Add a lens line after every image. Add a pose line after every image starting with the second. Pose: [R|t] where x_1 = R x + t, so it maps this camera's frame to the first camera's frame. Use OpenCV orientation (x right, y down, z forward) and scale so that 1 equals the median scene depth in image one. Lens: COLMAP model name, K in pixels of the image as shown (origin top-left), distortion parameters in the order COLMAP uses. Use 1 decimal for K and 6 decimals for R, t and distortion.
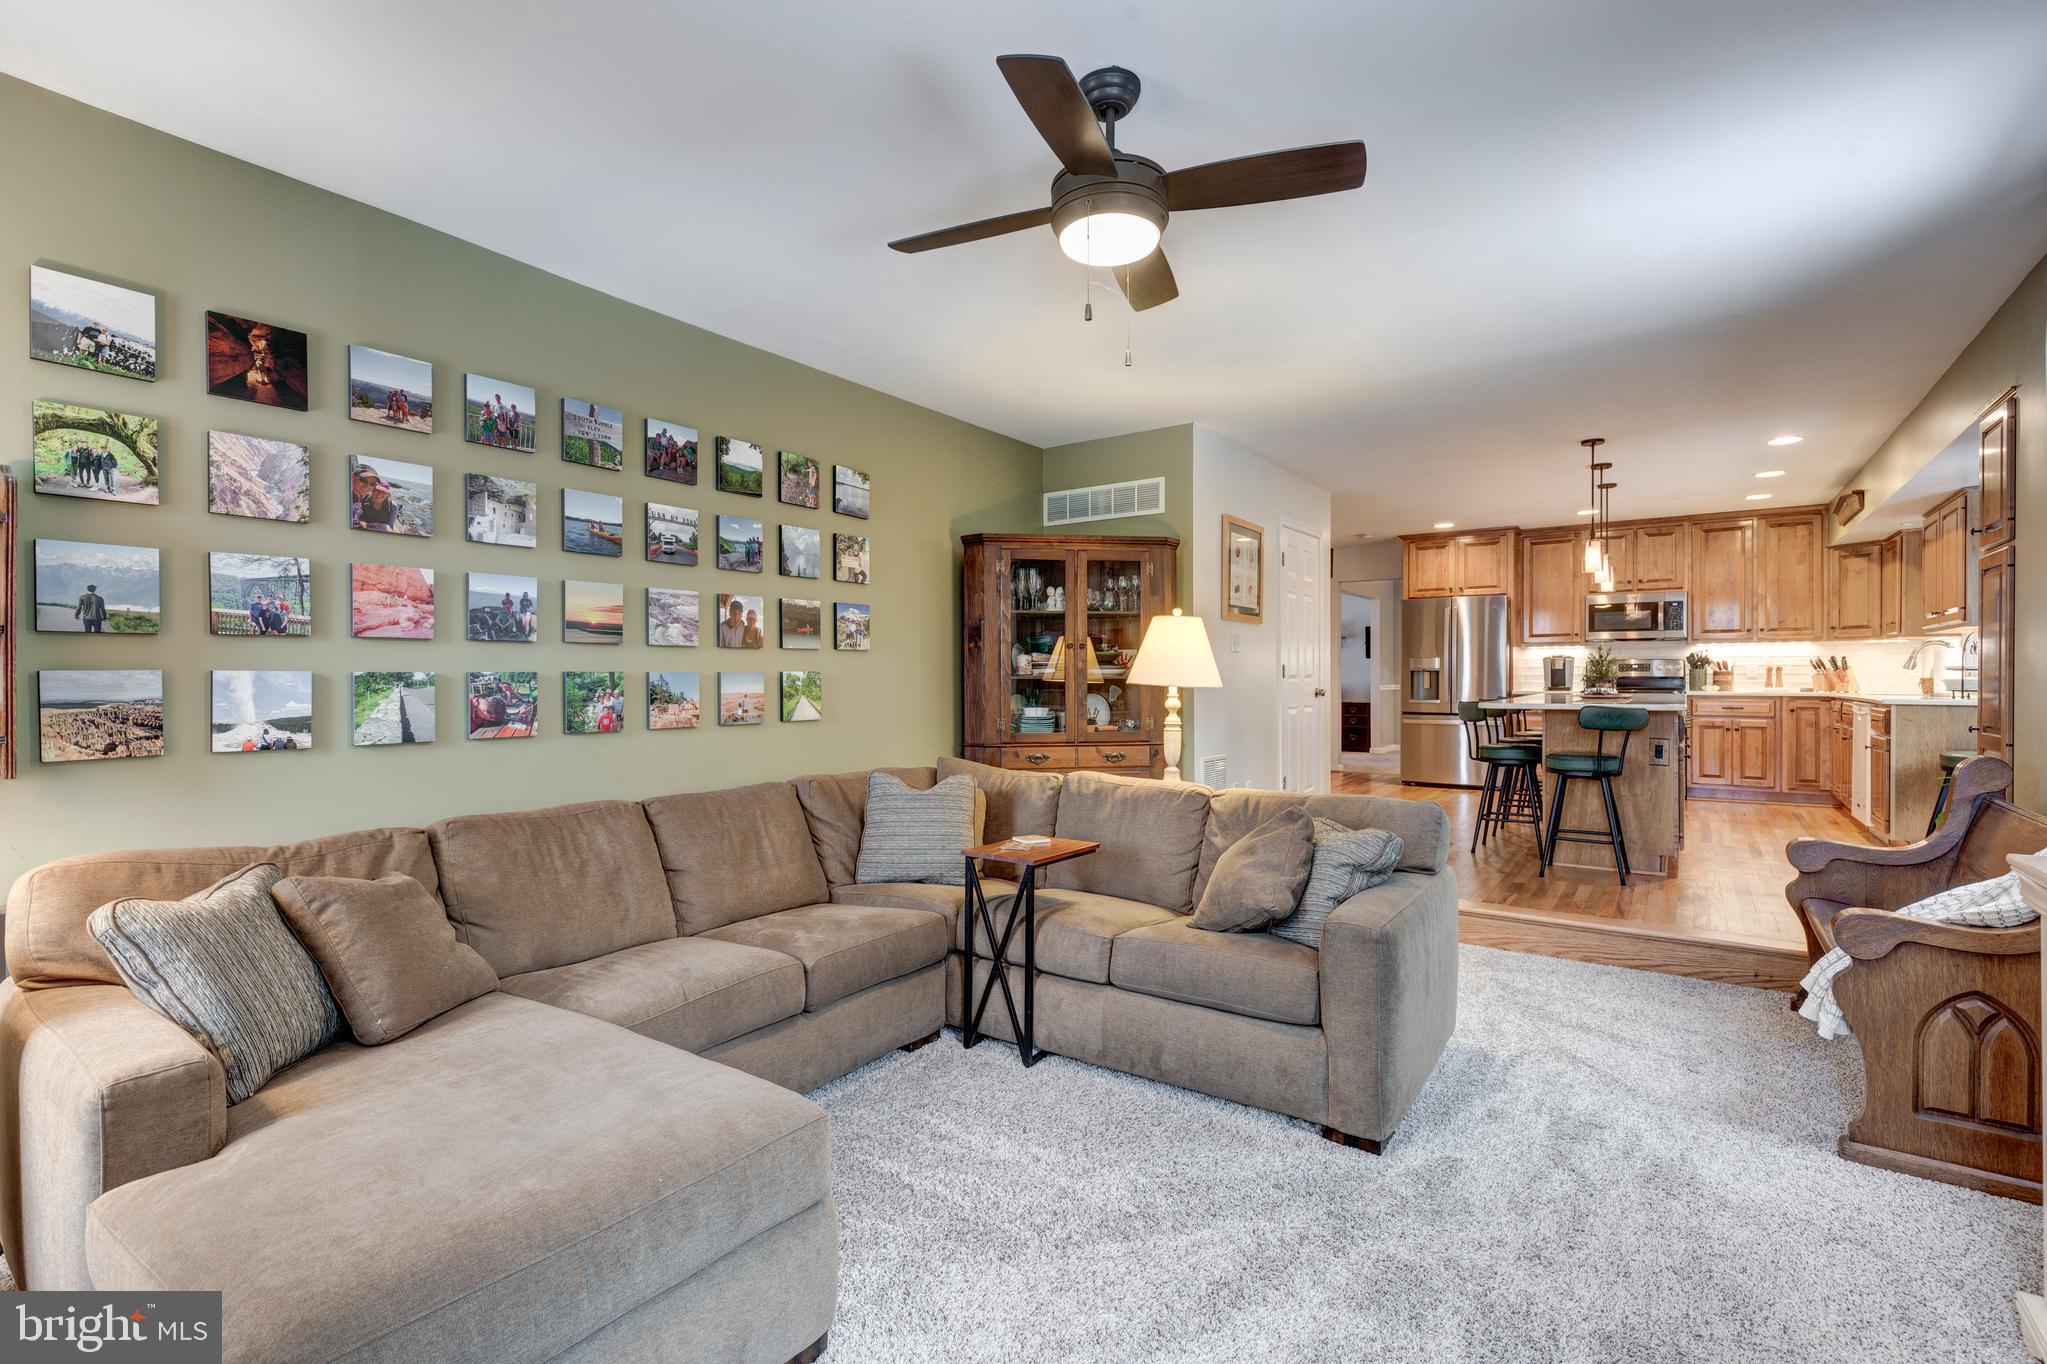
lens RADIAL K [[936.1, 0, 1015.6], [0, 936.1, 684.6], [0, 0, 1]] dist [0.000984, 0.000380]
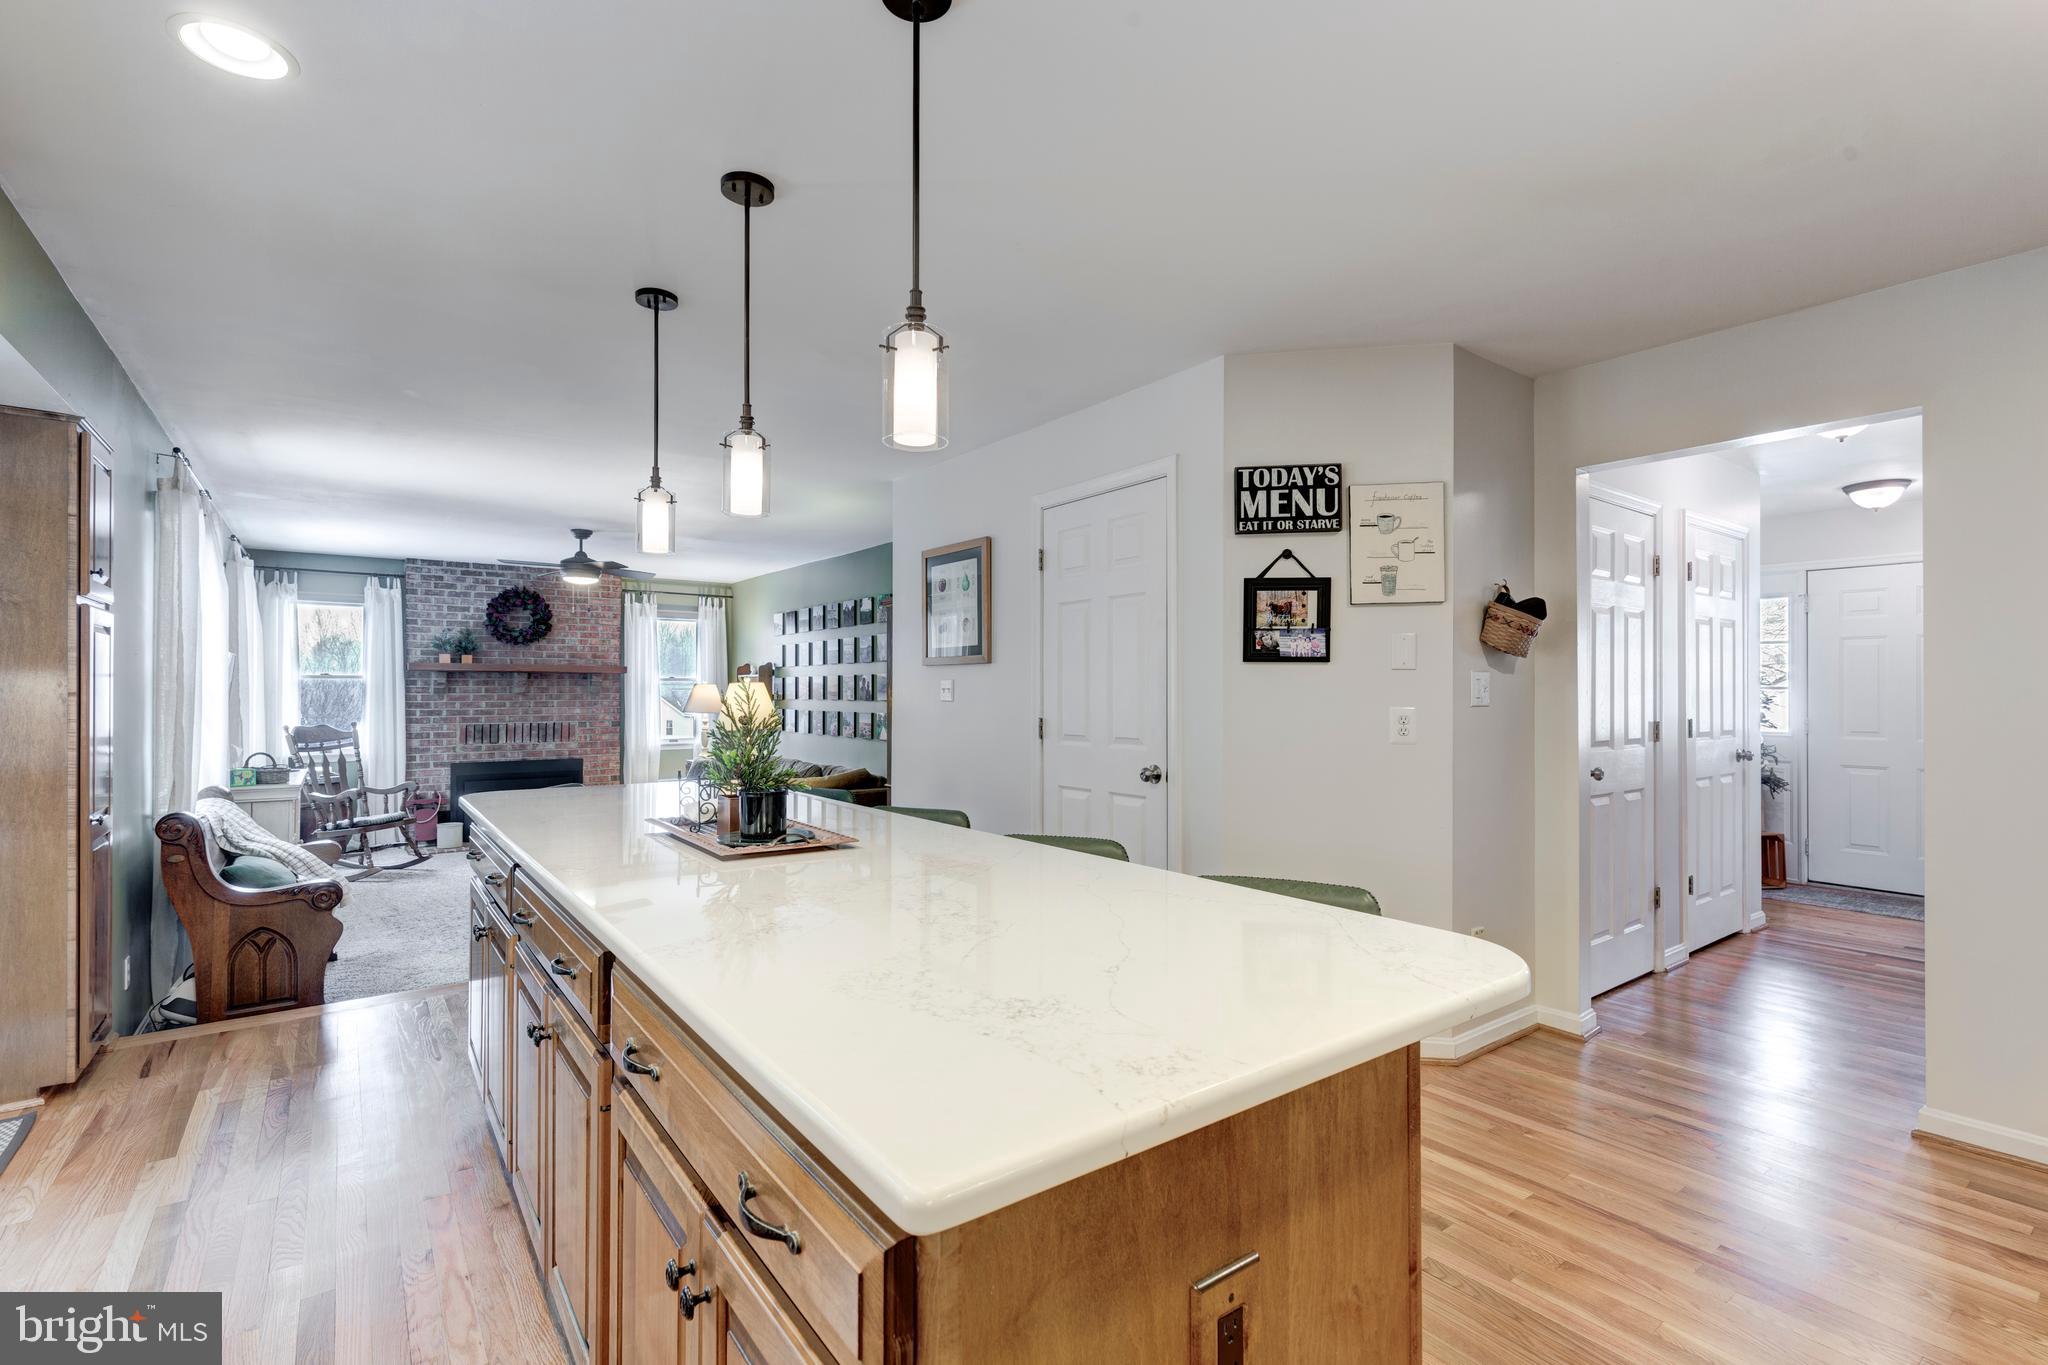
lens RADIAL K [[936.6, 0, 1022.9], [0, 936.6, 688.1], [0, 0, 1]] dist [0.000984, 0.000380]
pose [[-0.328680, -0.002381, -0.944438, 0.717605], [-0.008594, 0.999963, 0.000470, -0.033190], [0.944402, 0.008271, -0.328688, 0.940156]]
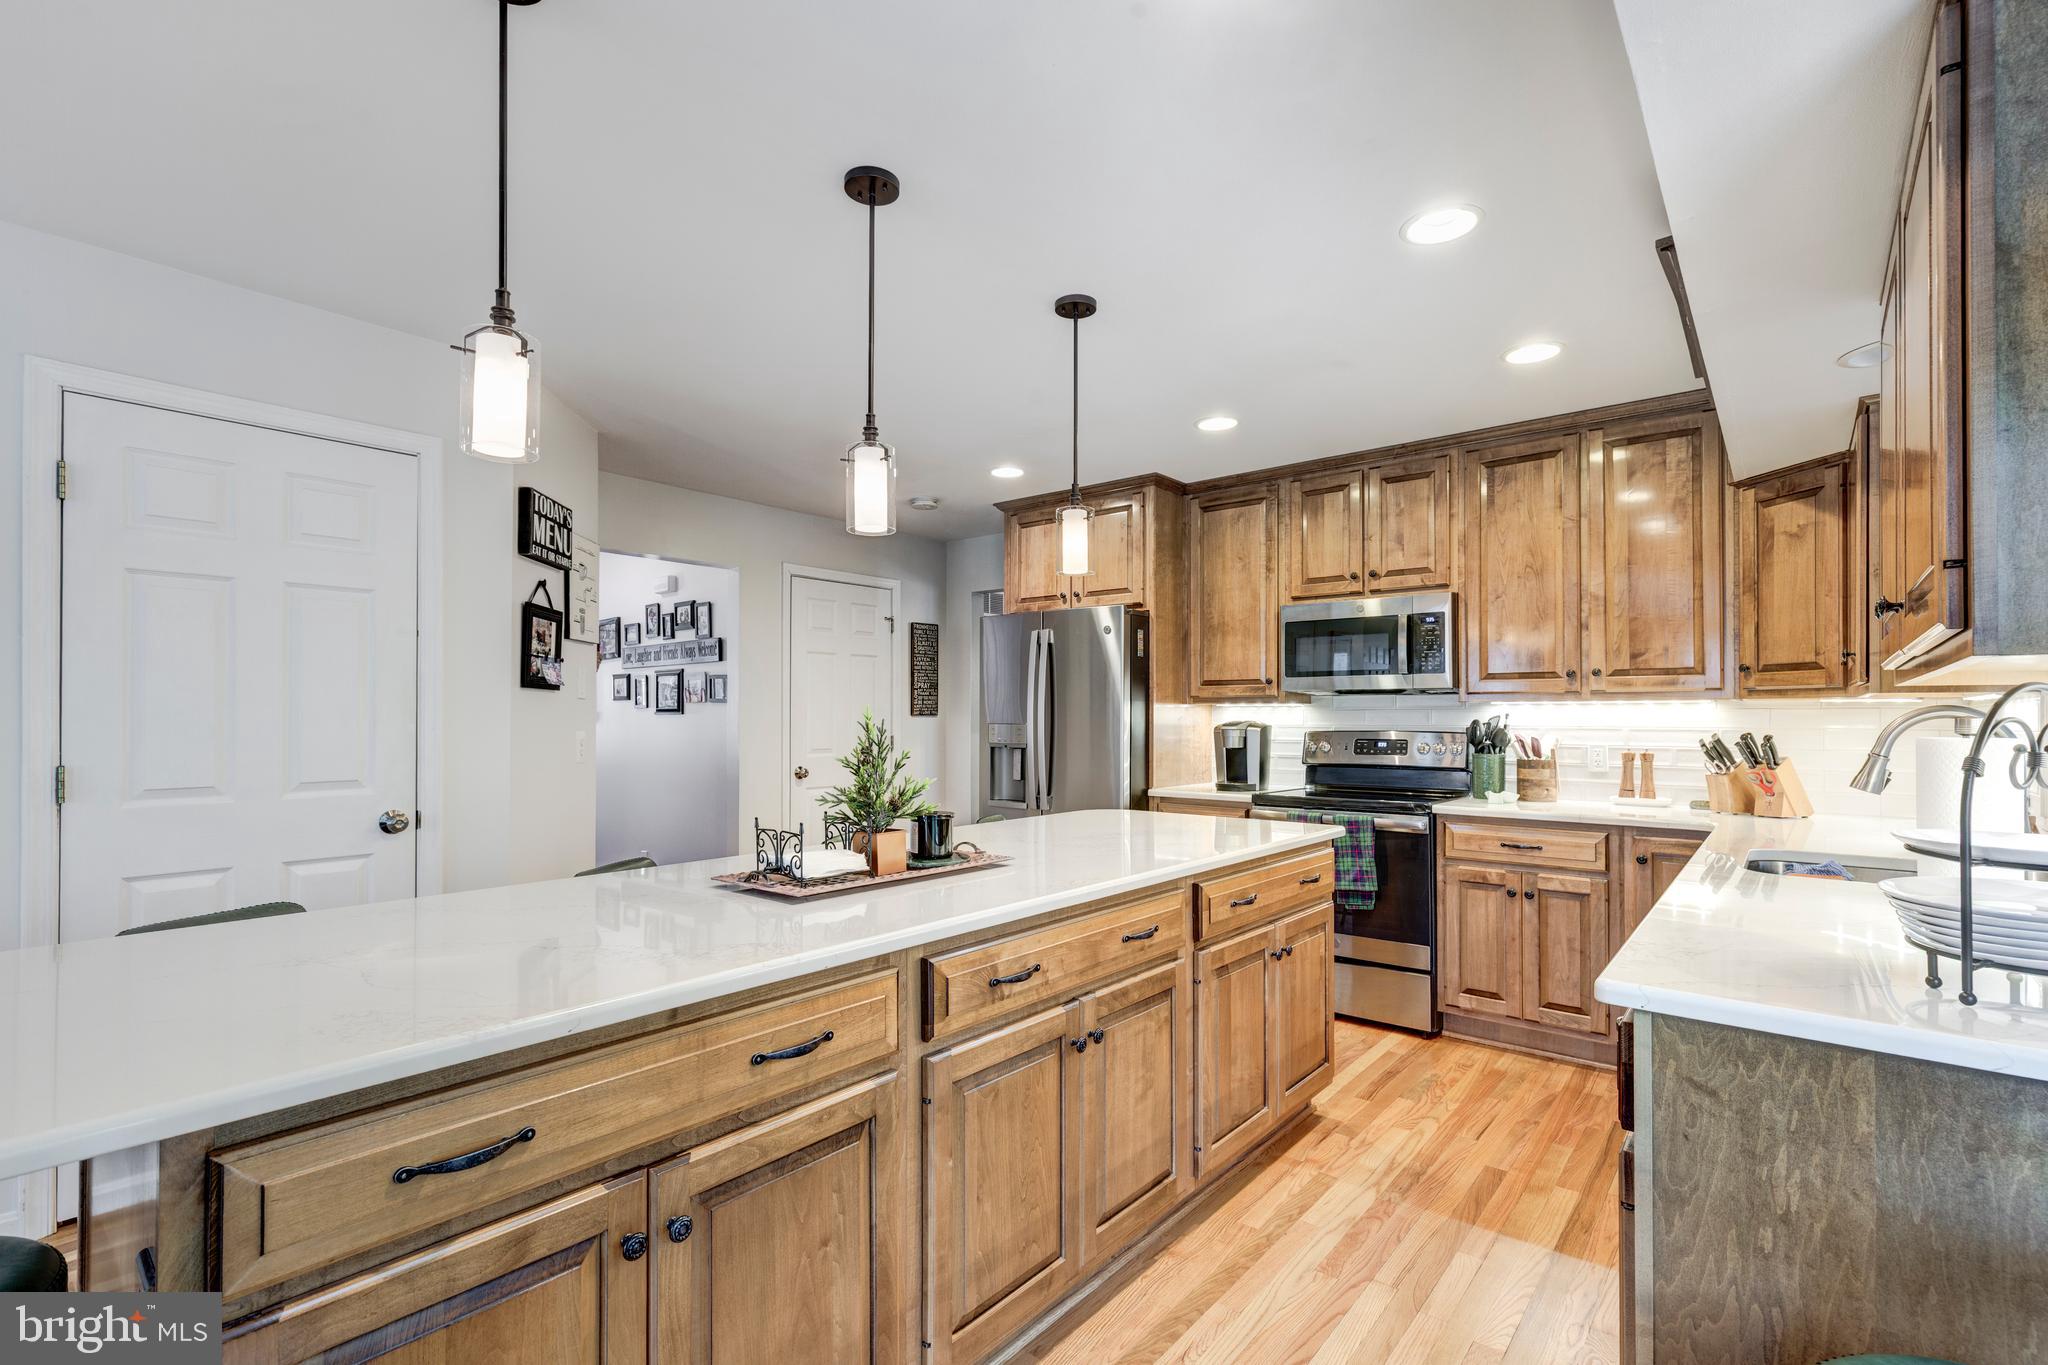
lens RADIAL K [[936.6, 0, 1023.2], [0, 936.6, 706.9], [0, 0, 1]] dist [0.000984, 0.000380]
pose [[0.996604, 0.004522, -0.082220, 0.542956], [-0.006259, 0.999762, -0.020883, -0.030082], [0.082106, 0.021326, 0.996395, 0.511549]]
